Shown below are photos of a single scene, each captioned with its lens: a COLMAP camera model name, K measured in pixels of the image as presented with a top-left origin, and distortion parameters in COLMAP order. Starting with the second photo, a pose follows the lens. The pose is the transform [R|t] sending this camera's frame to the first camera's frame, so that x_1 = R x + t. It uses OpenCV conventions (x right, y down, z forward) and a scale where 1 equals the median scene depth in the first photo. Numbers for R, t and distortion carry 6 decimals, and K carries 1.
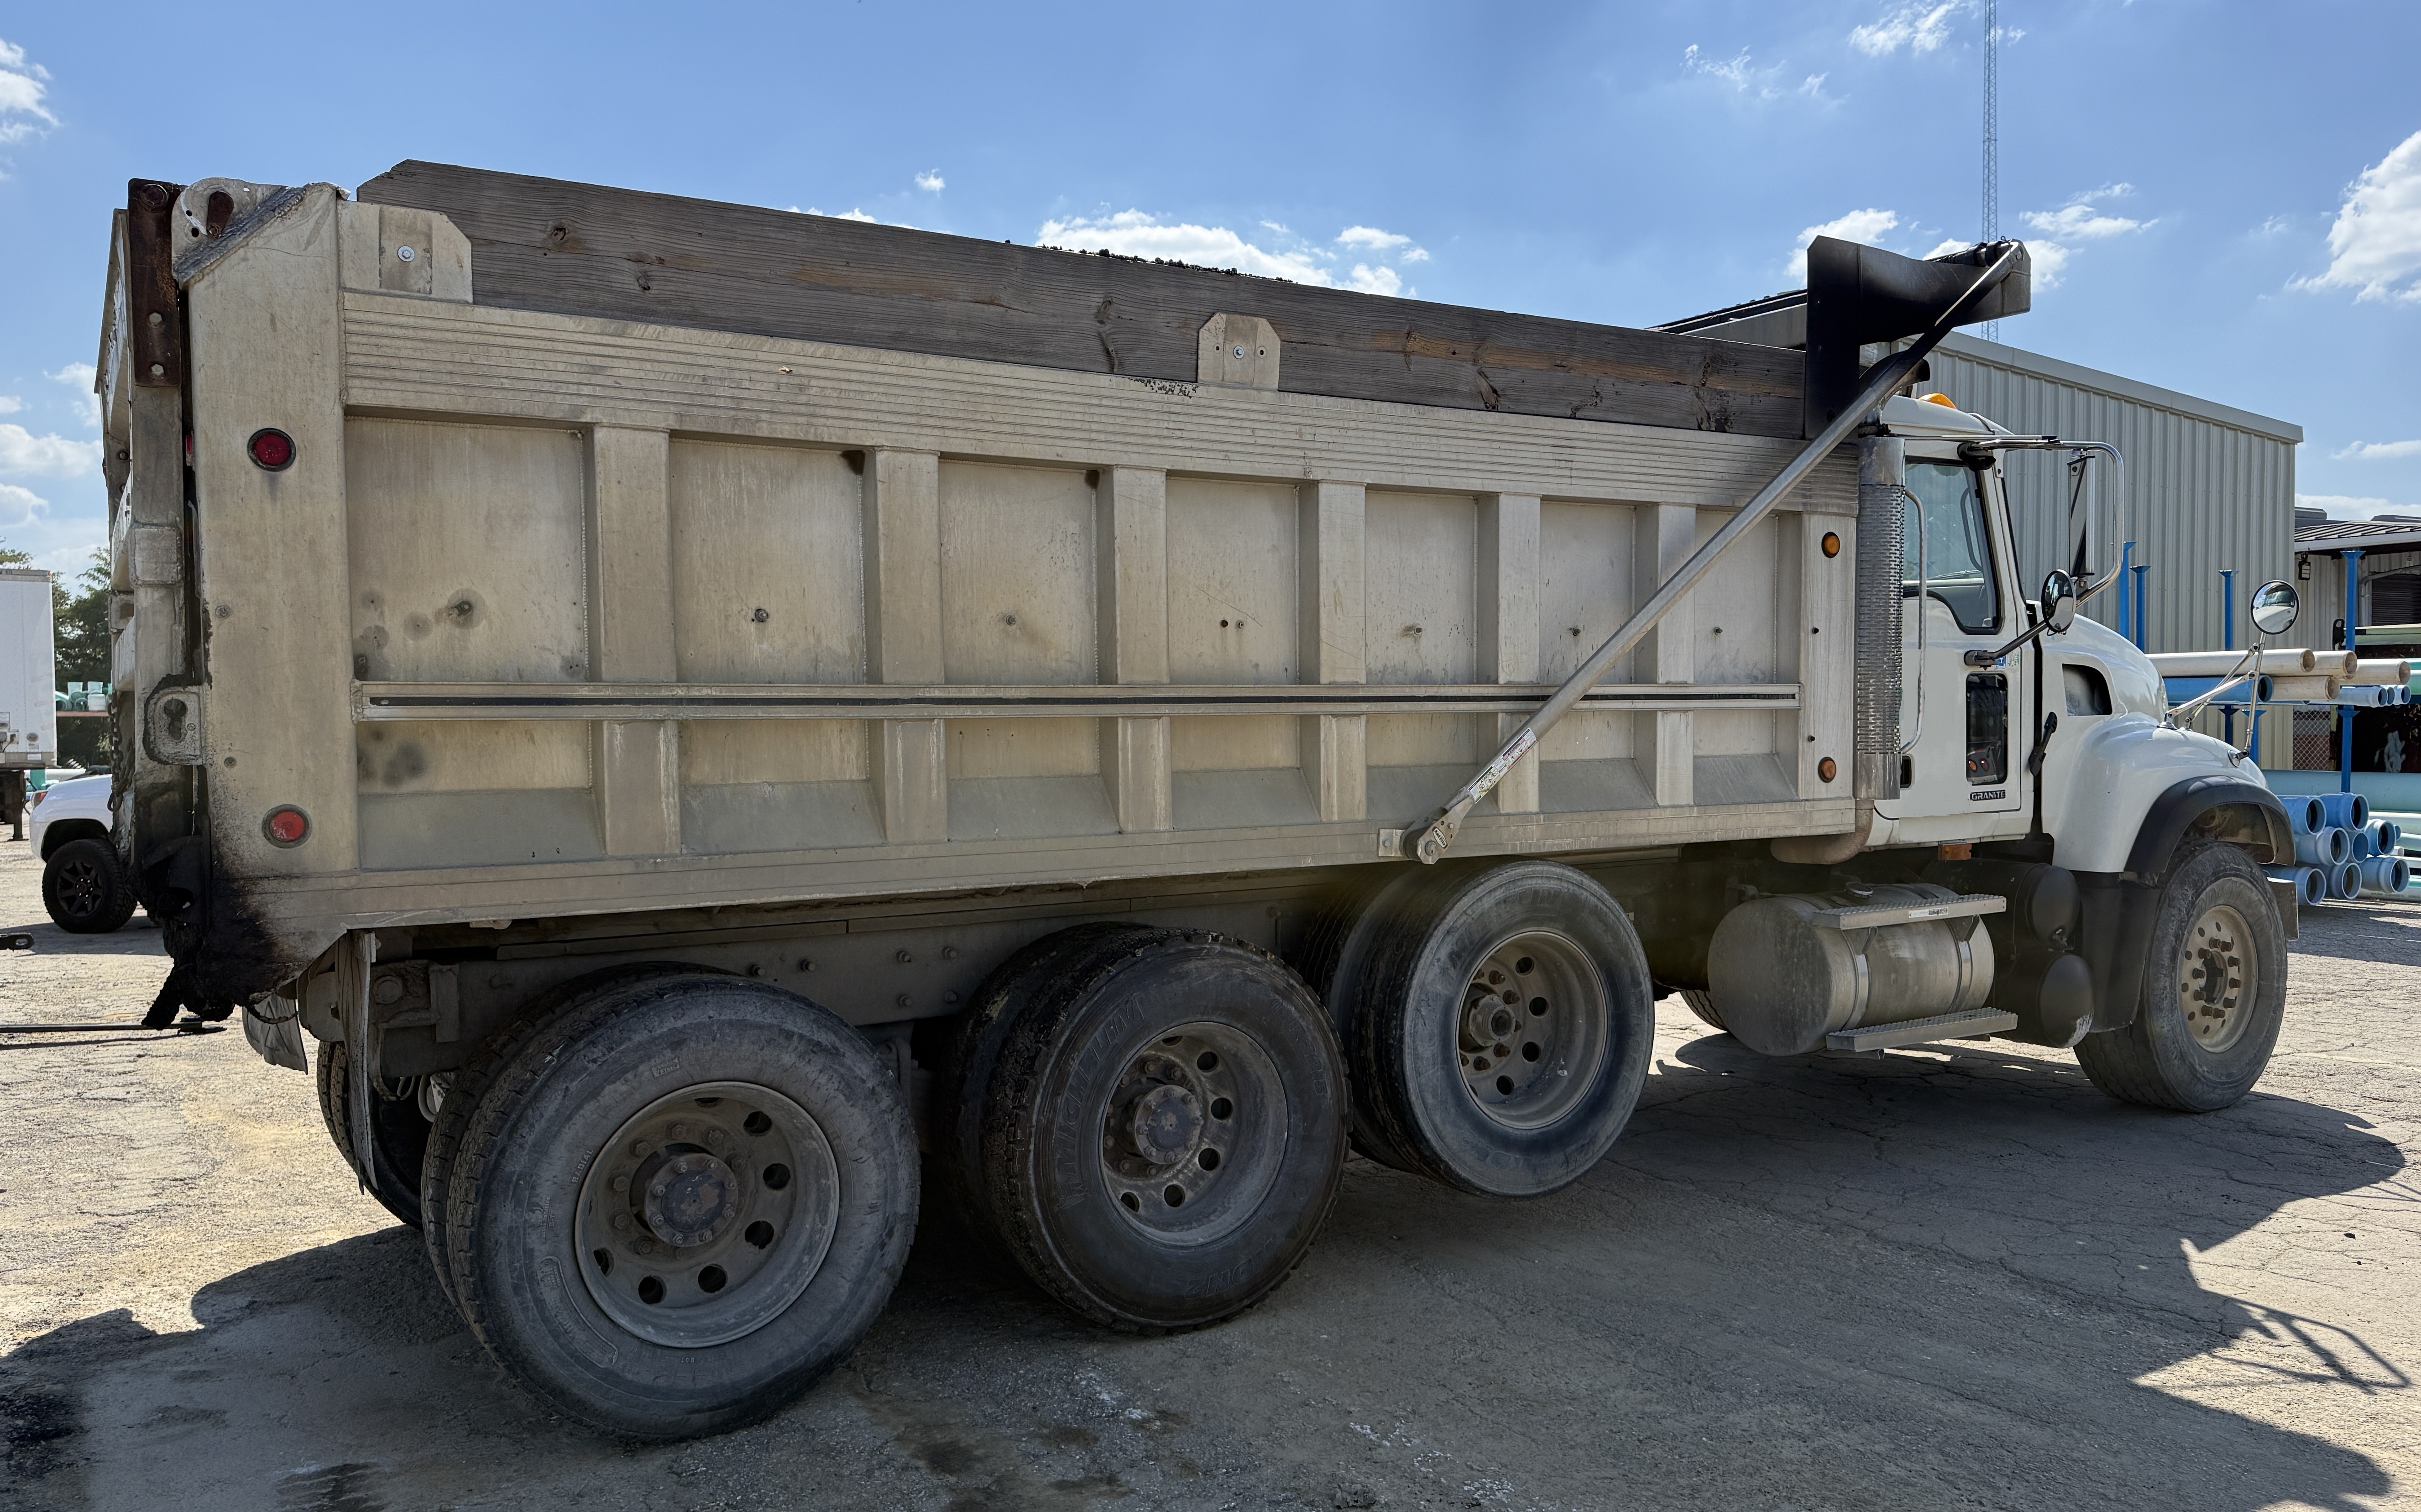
lens RADIAL K [[1798.9, 0, 1217.4], [0, 1798.9, 792.3], [0, 0, 1]] dist [0.171739, -0.302822]
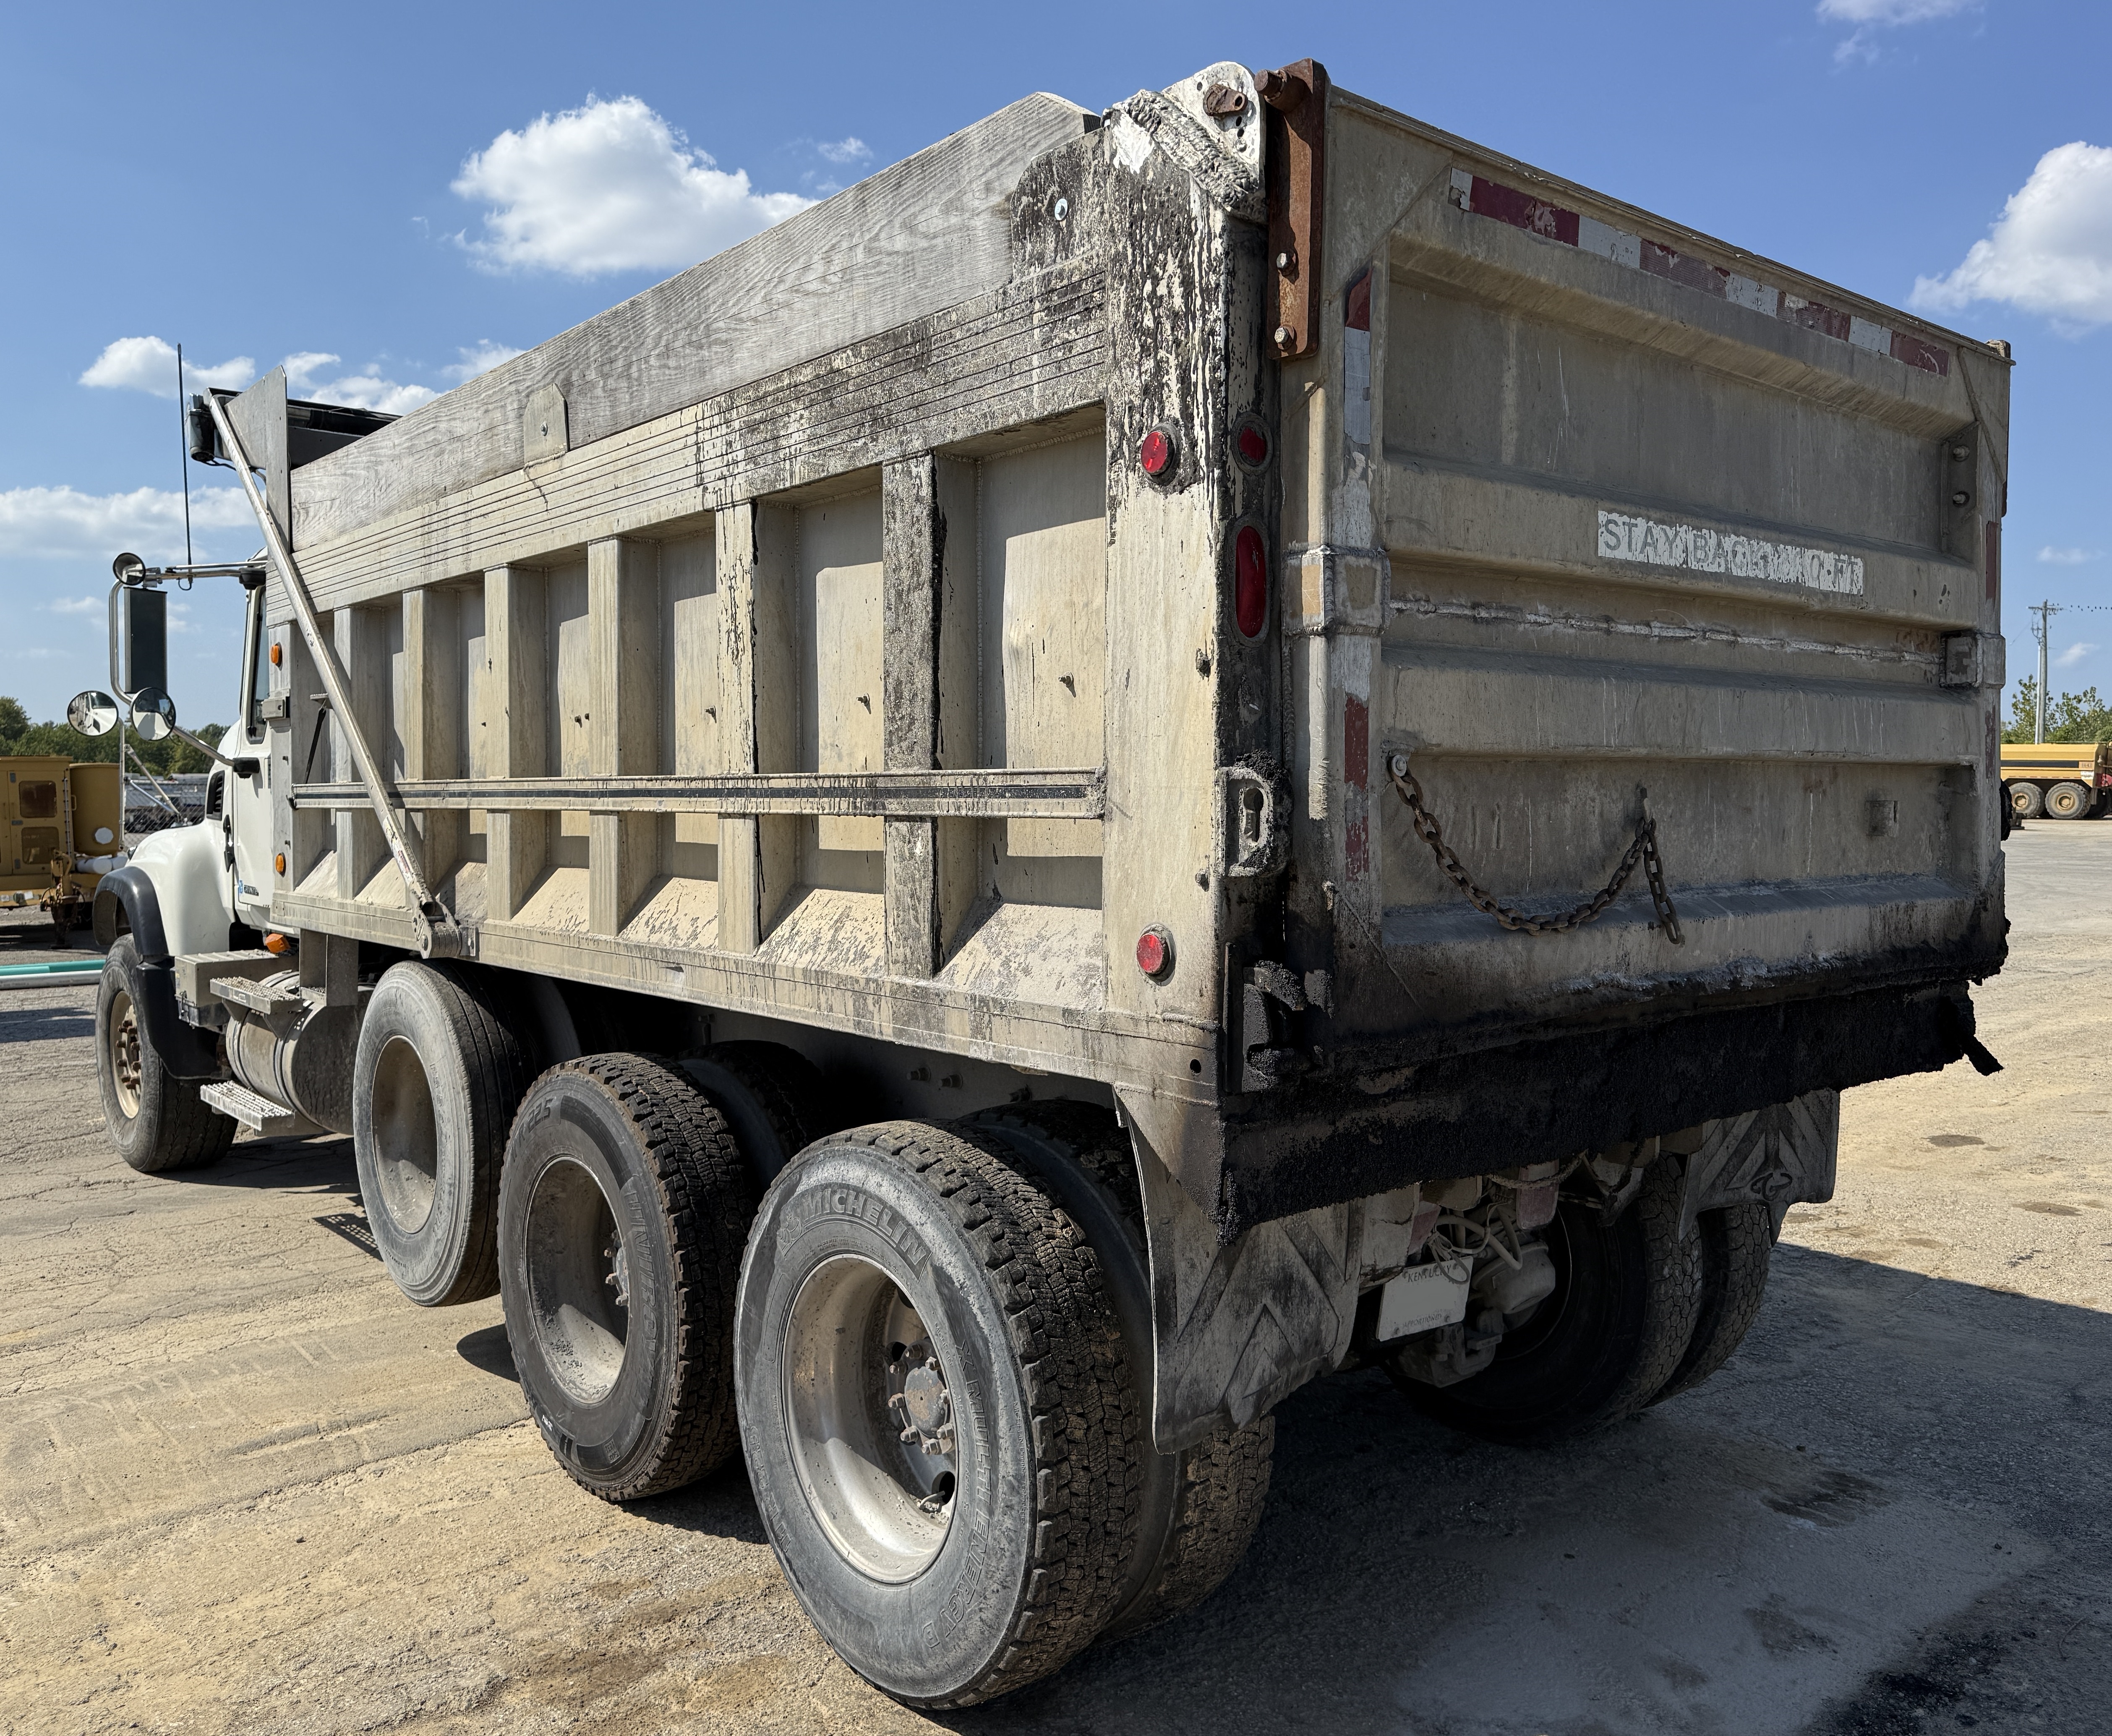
lens RADIAL K [[1652.0, 0, 1039.0], [0, 1652.0, 874.9], [0, 0, 1]] dist [0.170536, -0.316658]
pose [[-0.127710, -0.031119, 0.991323, -1.128694], [0.047058, 0.998192, 0.037397, -0.046497], [-0.990695, 0.051426, -0.126015, 1.255110]]
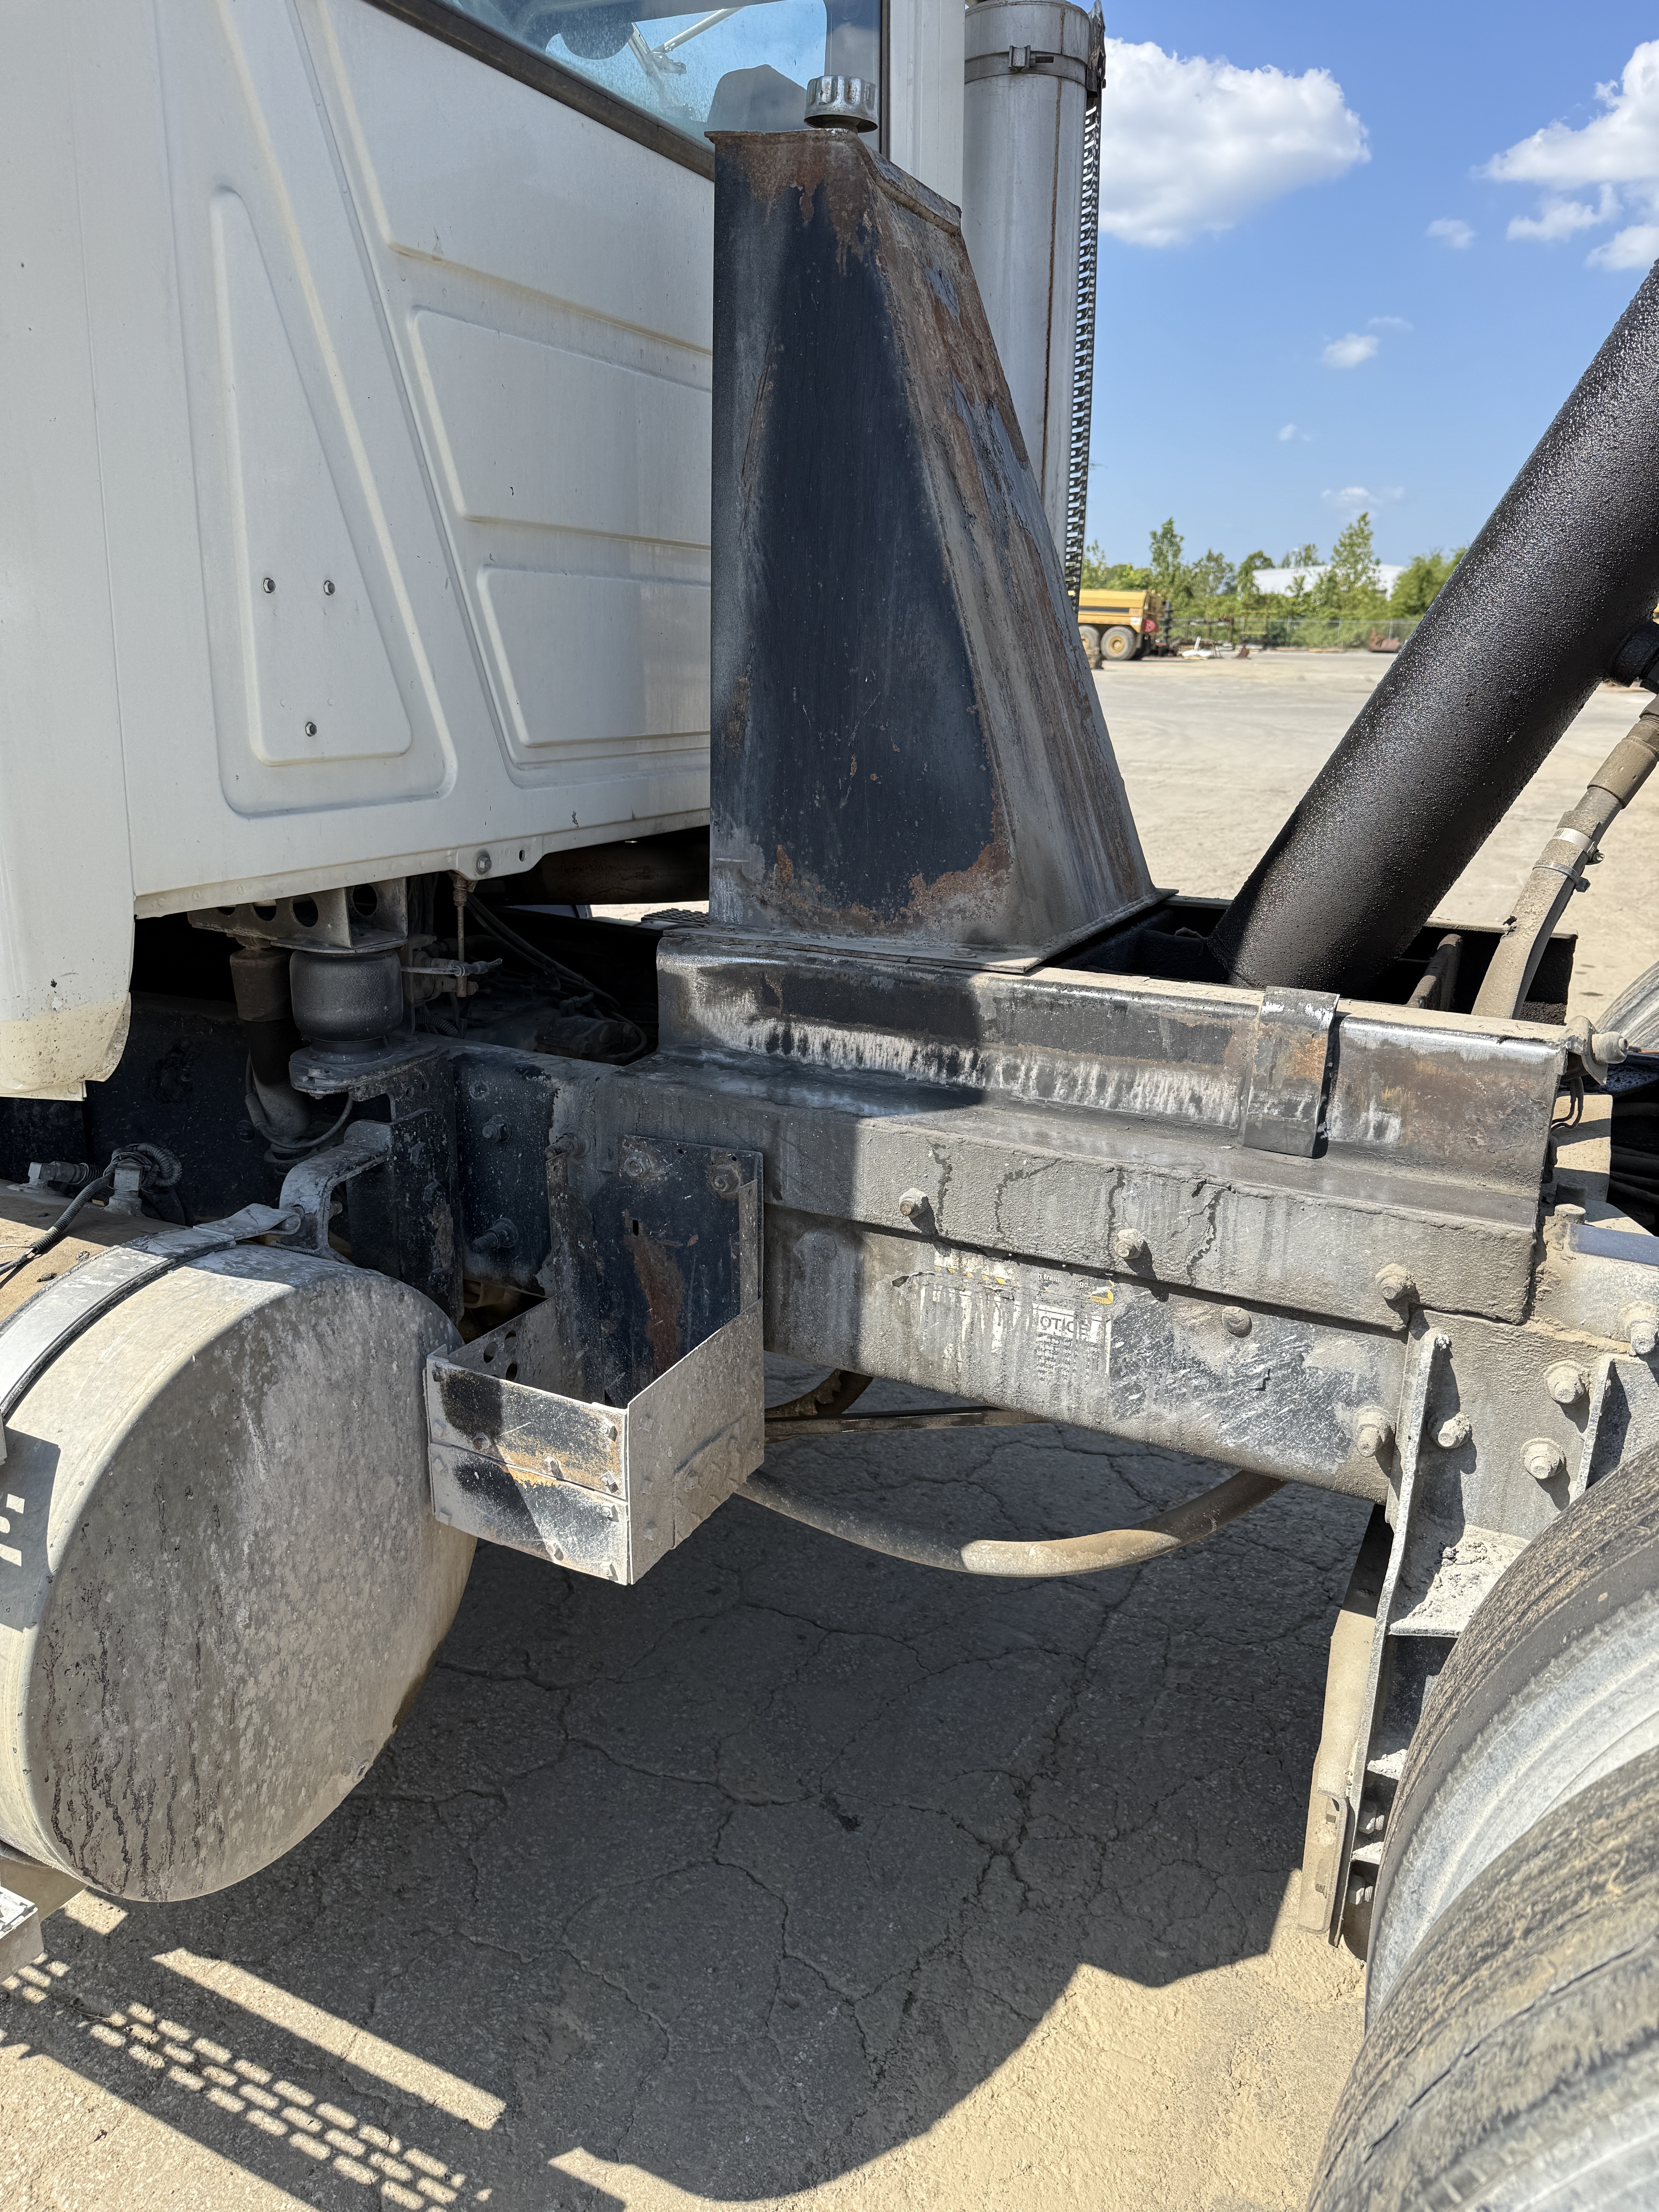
lens RADIAL K [[1539.0, 0, 829.5], [0, 1539.0, 1106.0], [0, 0, 1]] dist [0.071193, -0.084513]
pose [[-0.522980, -0.243385, 0.816857, -0.042965], [0.025079, 0.953556, 0.300171, -0.047035], [-0.851976, 0.177469, -0.492587, 1.653826]]
